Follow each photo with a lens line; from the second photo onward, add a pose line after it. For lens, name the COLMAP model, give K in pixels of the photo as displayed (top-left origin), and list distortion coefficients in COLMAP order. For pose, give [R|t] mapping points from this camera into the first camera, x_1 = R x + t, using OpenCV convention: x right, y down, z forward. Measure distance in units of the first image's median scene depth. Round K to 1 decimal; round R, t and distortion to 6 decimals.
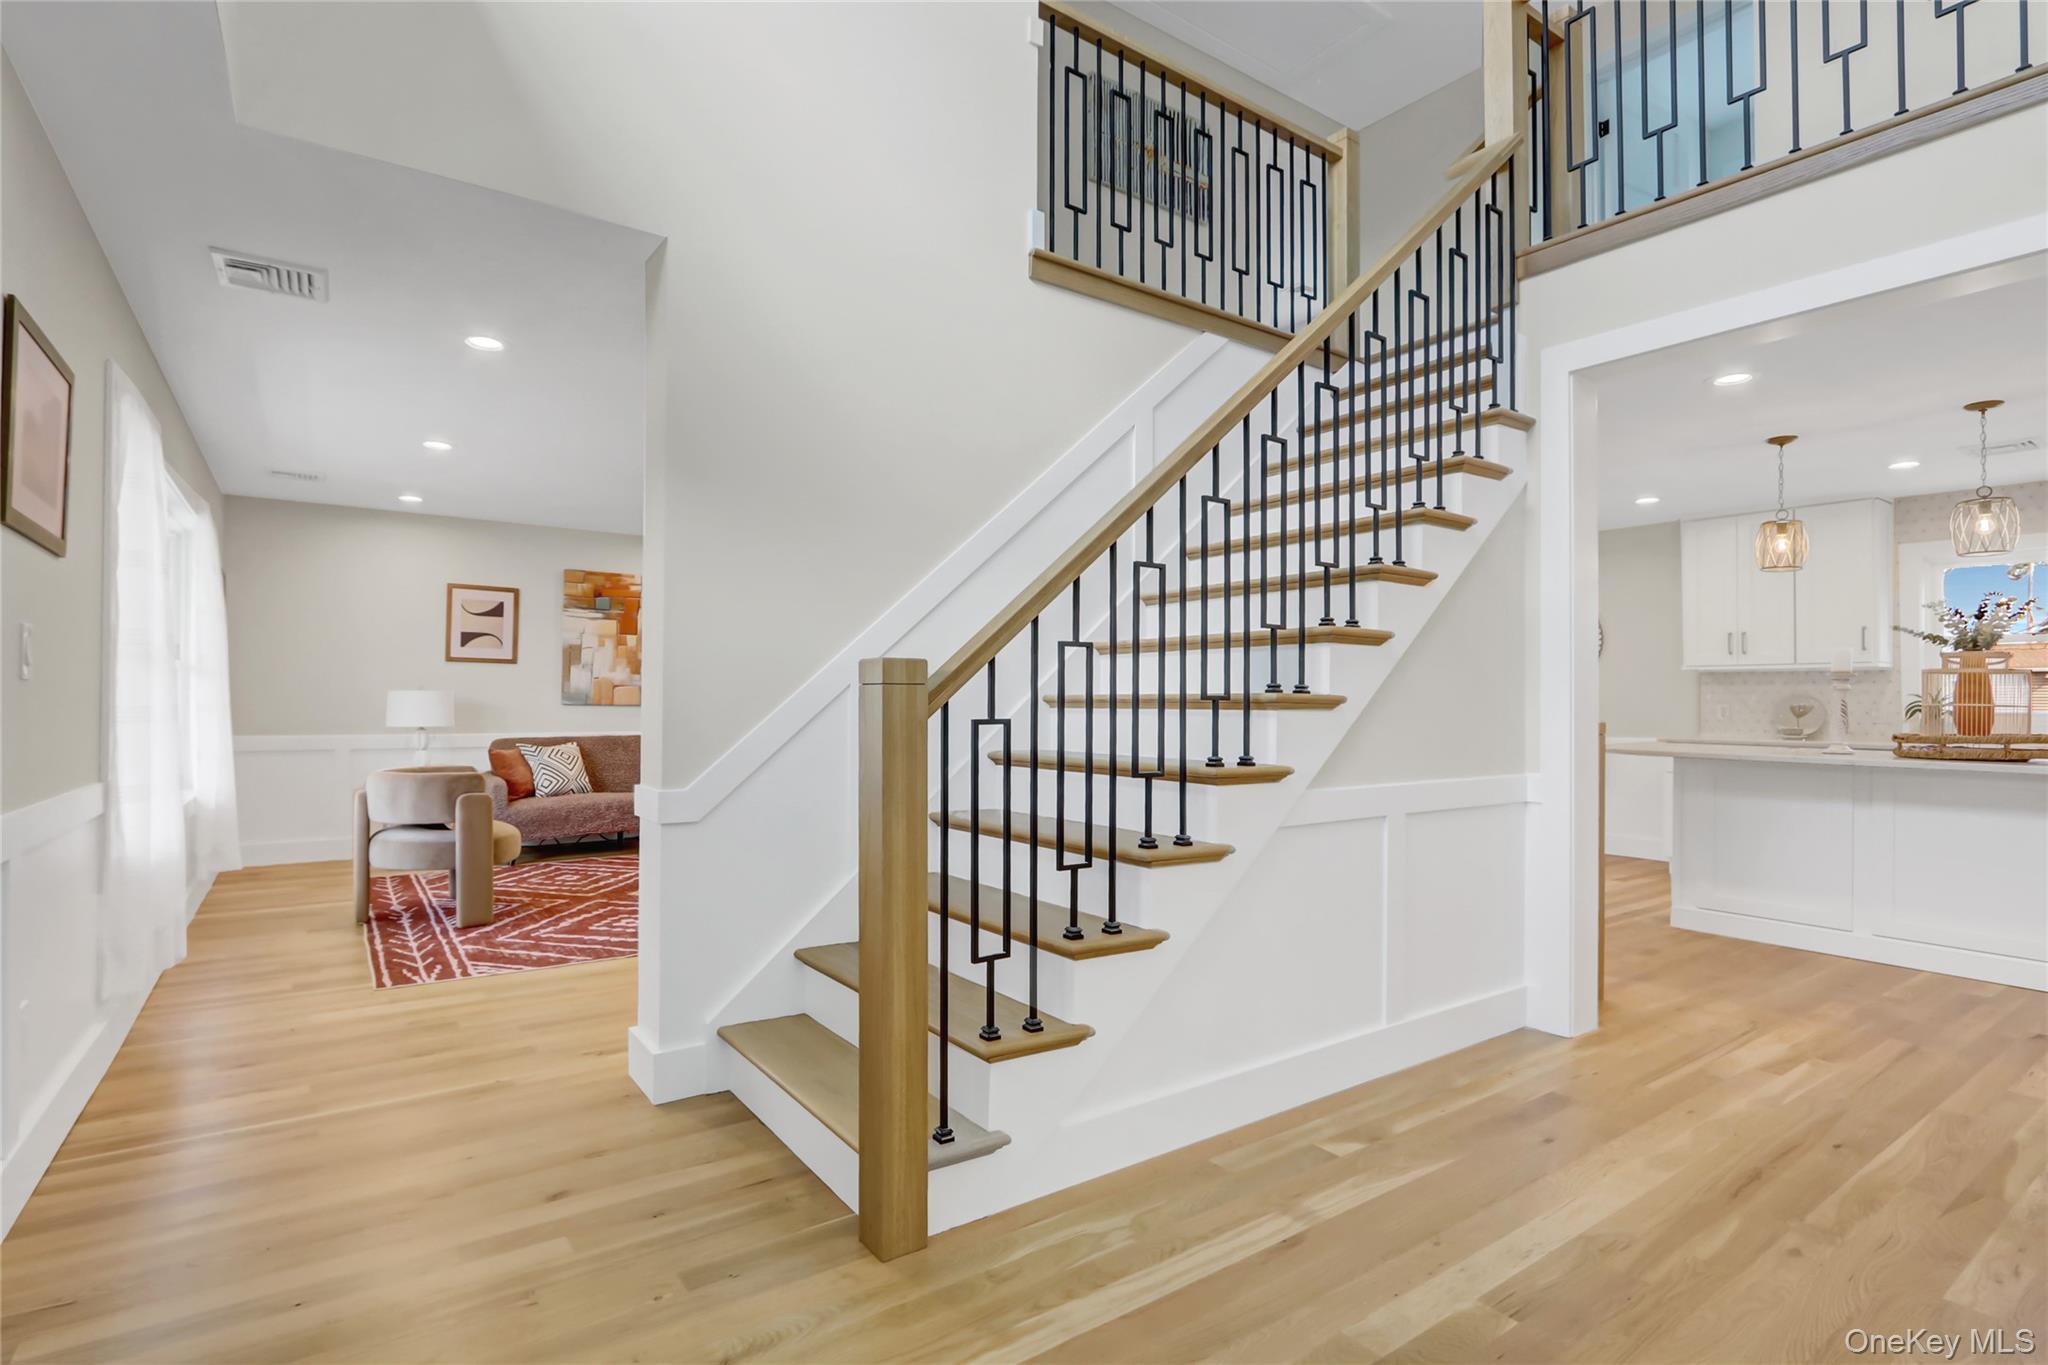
lens RADIAL K [[975.9, 0, 987.5], [0, 975.9, 687.8], [0, 0, 1]] dist [-0.002110, -0.000665]
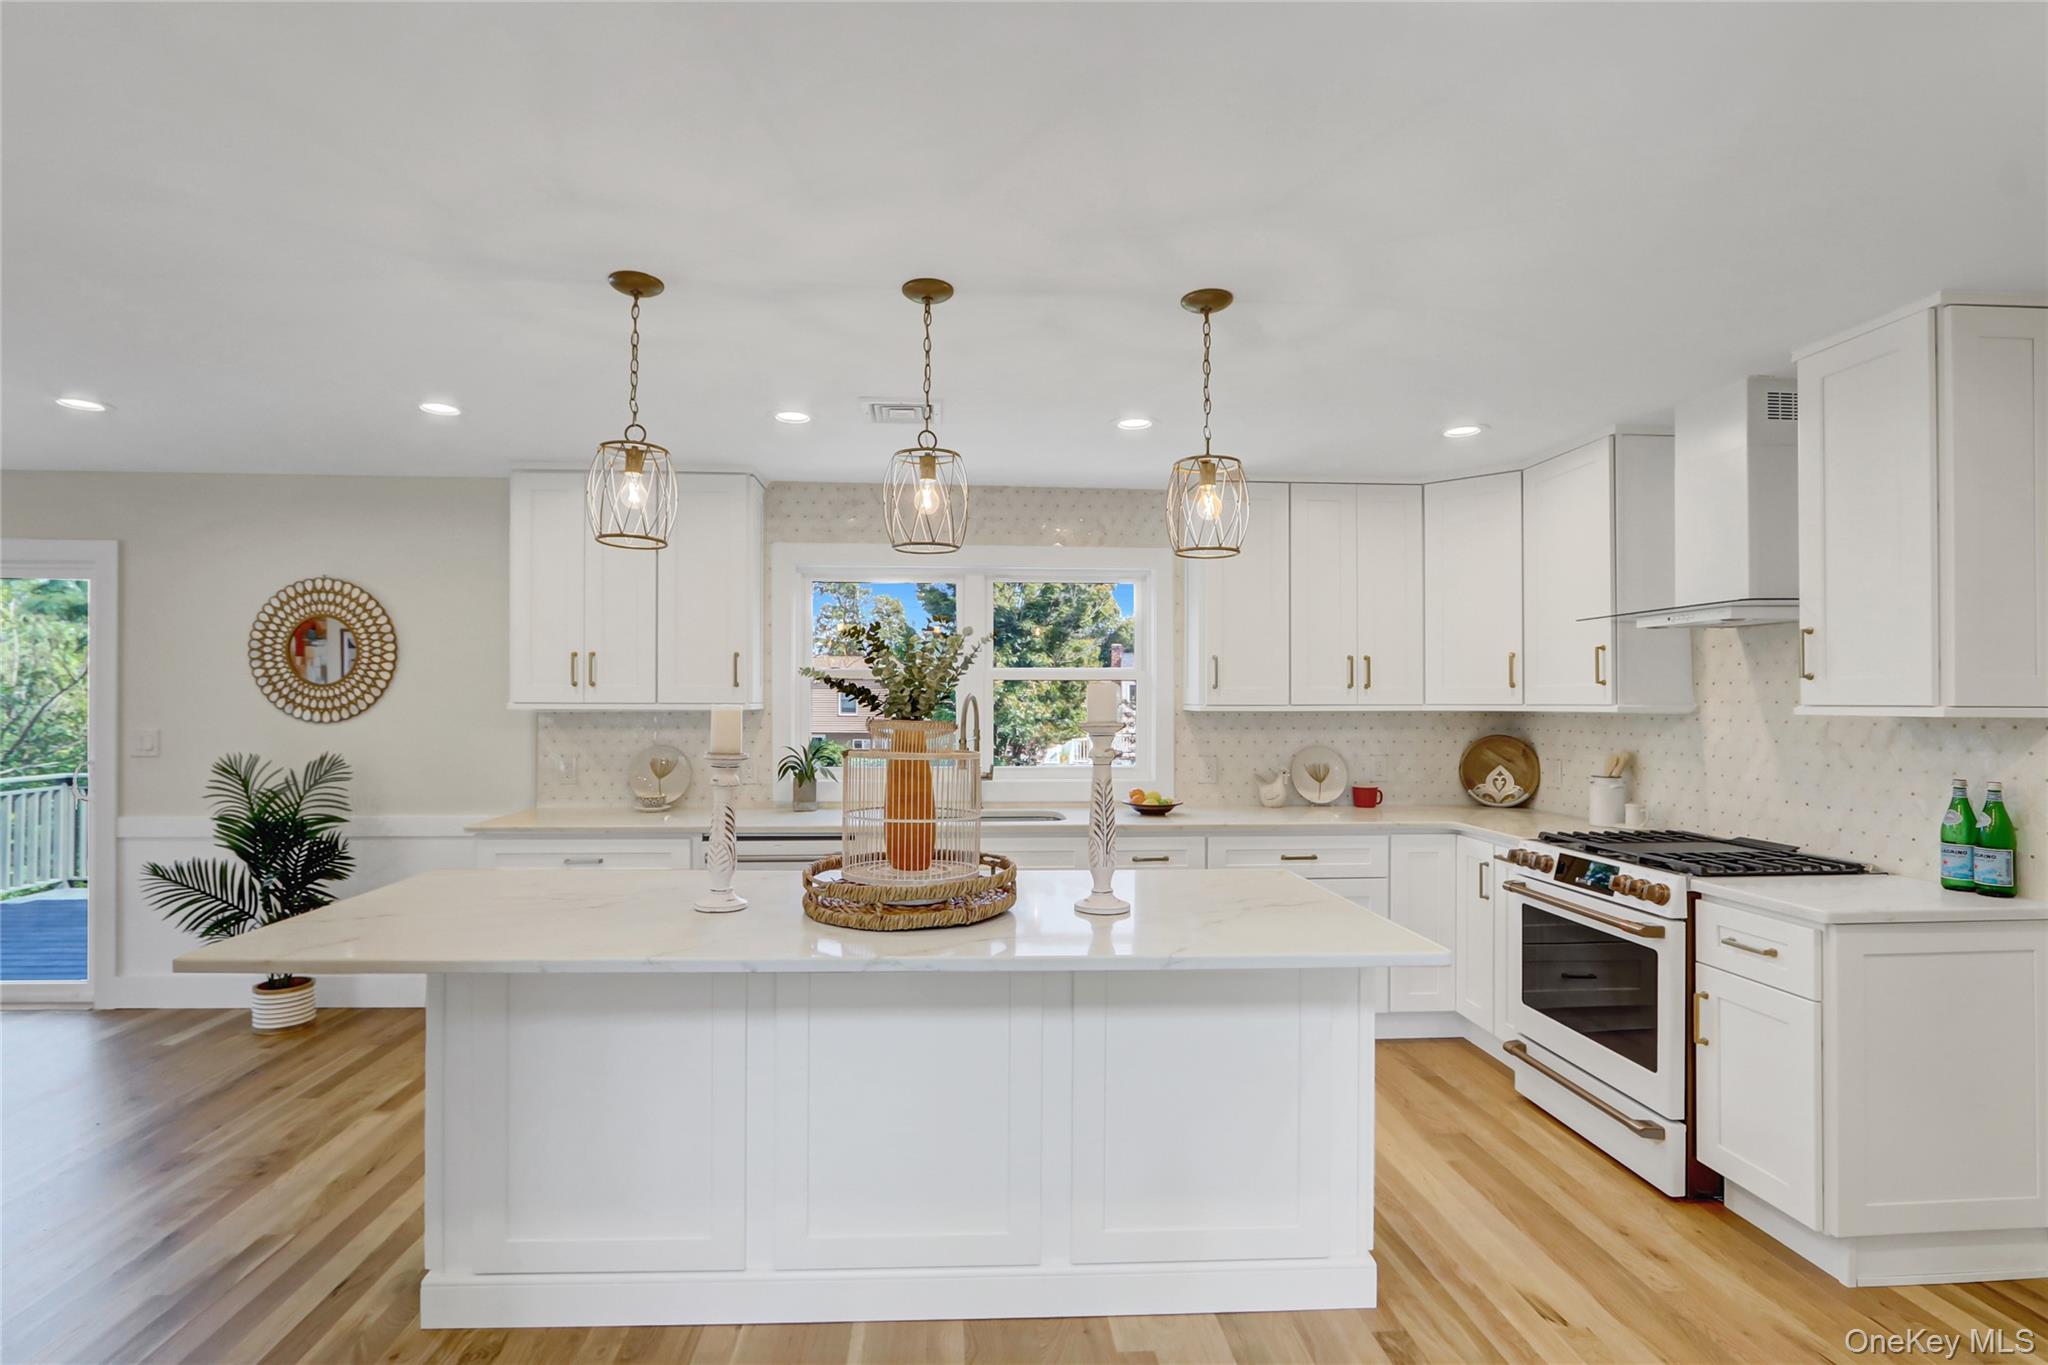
lens RADIAL K [[975.9, 0, 987.5], [0, 975.9, 687.8], [0, 0, 1]] dist [-0.002110, -0.000665]
pose [[0.526132, -0.000115, 0.850403, 0.380741], [-0.010211, 0.999927, 0.006452, -0.042529], [-0.850342, -0.012078, 0.526092, 0.456903]]
